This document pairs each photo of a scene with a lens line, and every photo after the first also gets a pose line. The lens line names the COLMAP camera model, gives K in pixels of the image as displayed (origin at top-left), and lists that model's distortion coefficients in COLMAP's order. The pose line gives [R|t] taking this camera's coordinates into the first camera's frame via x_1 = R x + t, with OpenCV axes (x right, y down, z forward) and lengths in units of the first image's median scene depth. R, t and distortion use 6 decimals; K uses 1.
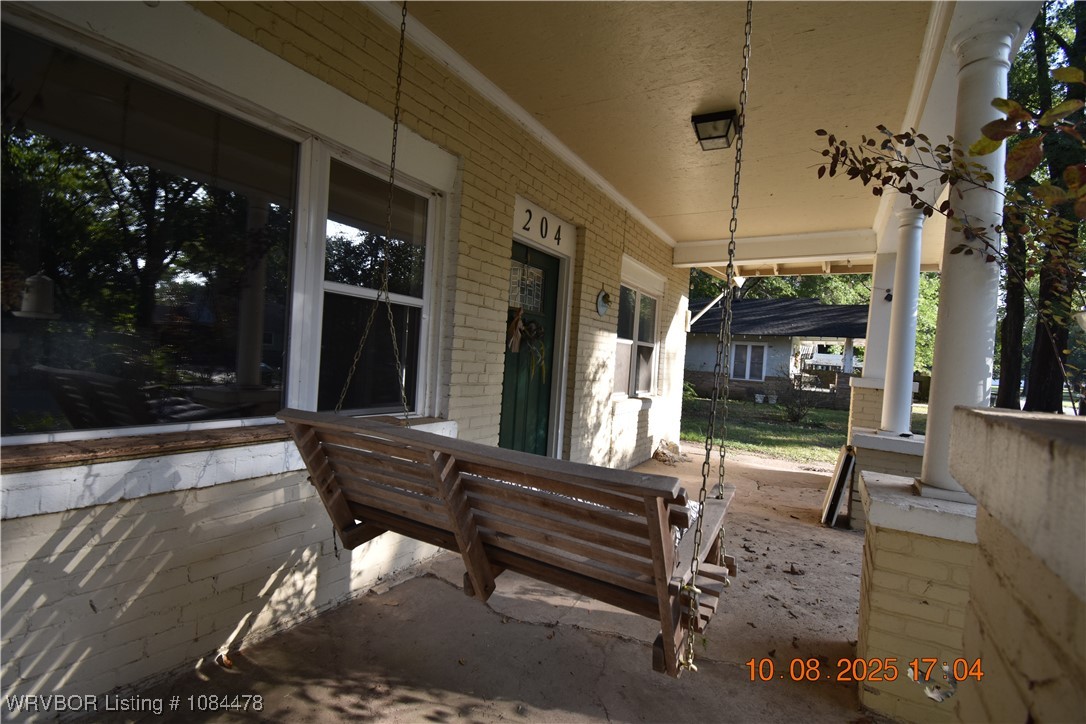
lens RADIAL K [[482.1, 0, 545.6], [0, 482.1, 361.8], [0, 0, 1]] dist [0.028229, -0.029739]
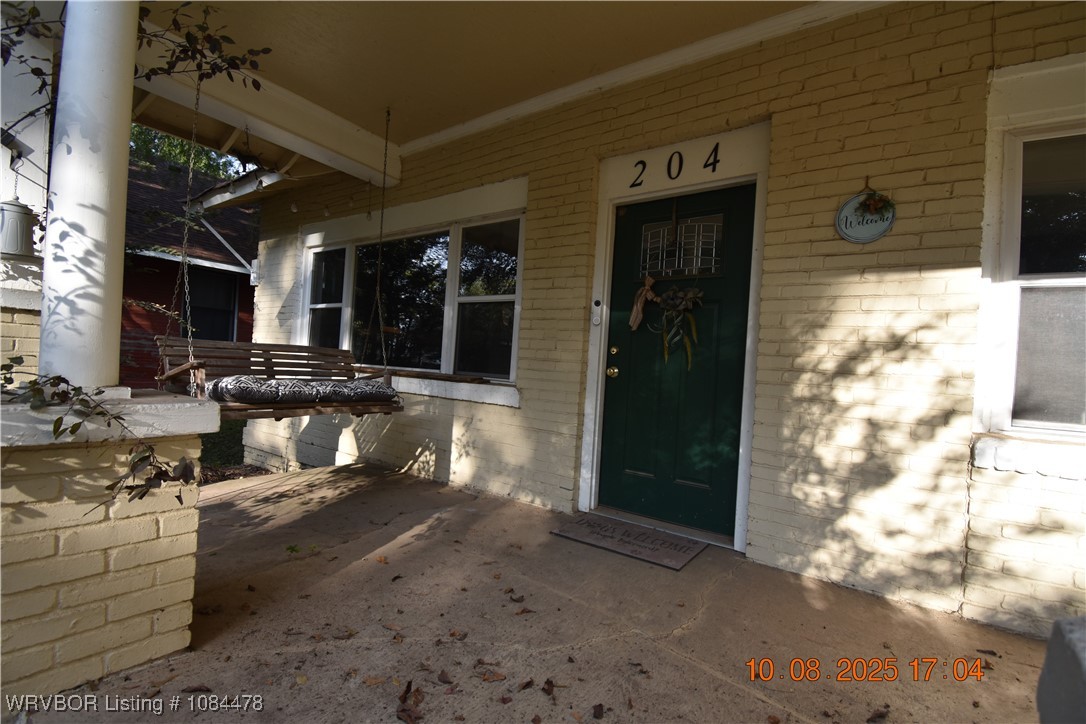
lens RADIAL K [[484.5, 0, 542.9], [0, 484.5, 364.2], [0, 0, 1]] dist [0.024169, -0.026811]
pose [[-0.079898, -0.075039, -0.993975, 1.034554], [-0.078815, 0.994516, -0.068744, 0.144685], [0.993682, 0.072847, -0.085374, 1.200968]]
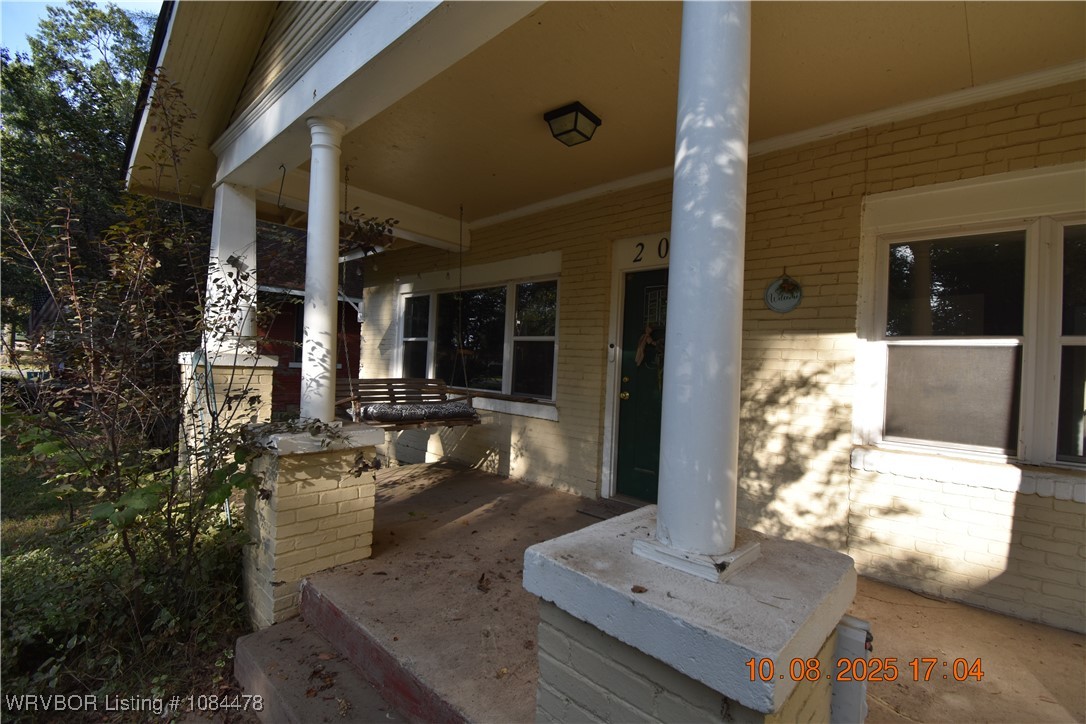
lens RADIAL K [[486.1, 0, 540.8], [0, 486.1, 361.1], [0, 0, 1]] dist [0.033098, -0.030414]
pose [[-0.218365, -0.076762, -0.972844, 1.475489], [-0.069421, 0.995598, -0.062975, 0.076637], [0.973395, 0.053785, -0.222732, 1.350605]]
